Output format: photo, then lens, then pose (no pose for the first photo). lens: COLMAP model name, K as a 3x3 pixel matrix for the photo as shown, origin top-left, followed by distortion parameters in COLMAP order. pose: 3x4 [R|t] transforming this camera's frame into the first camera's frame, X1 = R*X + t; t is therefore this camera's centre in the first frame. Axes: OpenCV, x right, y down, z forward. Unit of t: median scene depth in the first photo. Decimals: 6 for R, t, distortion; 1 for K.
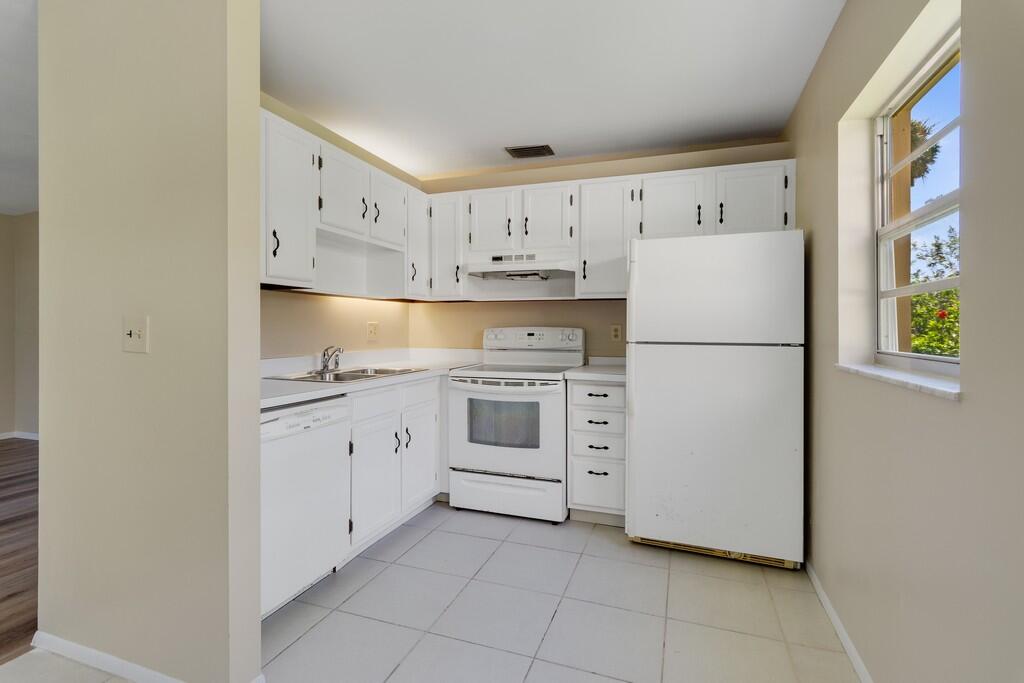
lens RADIAL K [[478.2, 0, 525.2], [0, 478.2, 337.0], [0, 0, 1]] dist [-0.002550, -0.000471]
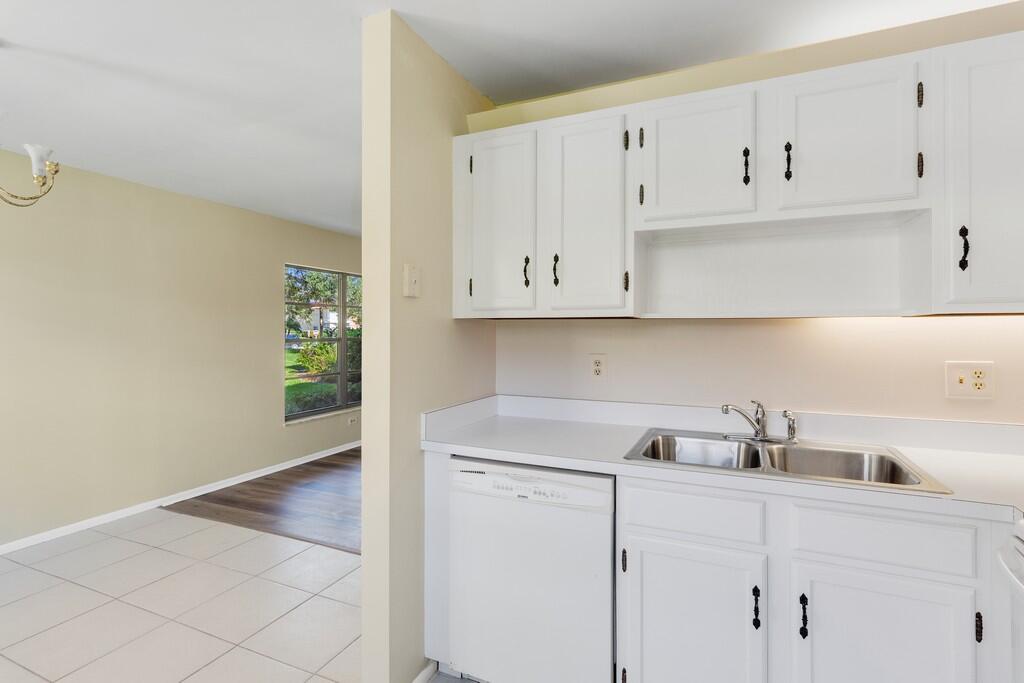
lens RADIAL K [[478.2, 0, 525.2], [0, 478.2, 337.0], [0, 0, 1]] dist [-0.002550, -0.000471]
pose [[-0.079558, 0.000052, -0.996830, 0.323958], [-0.025046, 0.999684, 0.002051, -0.076385], [0.996516, 0.025130, -0.079531, 0.996822]]
